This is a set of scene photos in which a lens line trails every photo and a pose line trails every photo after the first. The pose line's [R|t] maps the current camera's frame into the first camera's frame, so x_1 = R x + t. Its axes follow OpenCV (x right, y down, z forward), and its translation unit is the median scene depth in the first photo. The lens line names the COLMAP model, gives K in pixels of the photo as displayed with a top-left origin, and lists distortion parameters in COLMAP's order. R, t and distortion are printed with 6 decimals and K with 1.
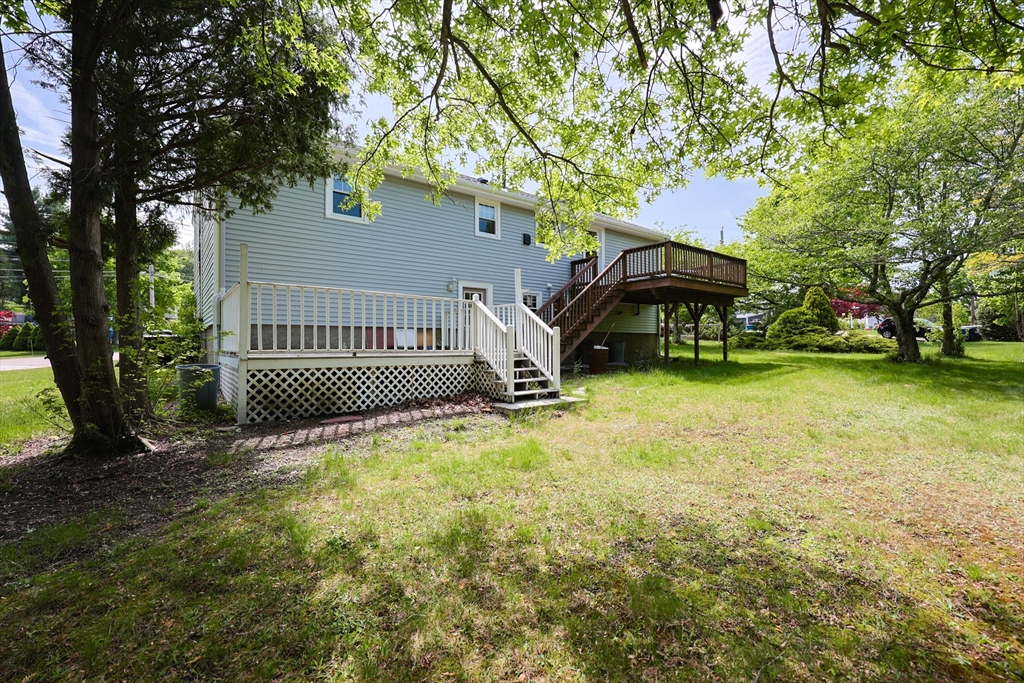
lens RADIAL K [[441.1, 0, 511.0], [0, 441.1, 338.0], [0, 0, 1]] dist [0.001890, -0.000769]
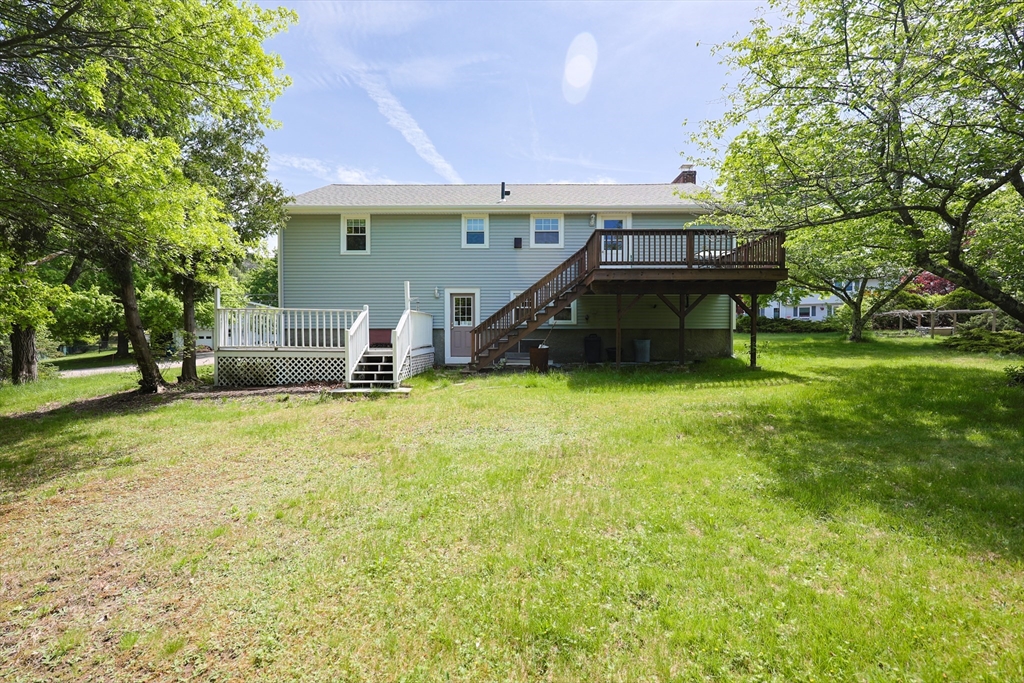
lens RADIAL K [[441.1, 0, 509.0], [0, 441.1, 340.6], [0, 0, 1]] dist [0.001890, -0.000769]
pose [[0.769101, 0.011440, -0.639025, 1.210206], [0.005316, 0.999691, 0.024295, -0.026072], [0.639105, -0.022082, 0.768802, 0.288489]]
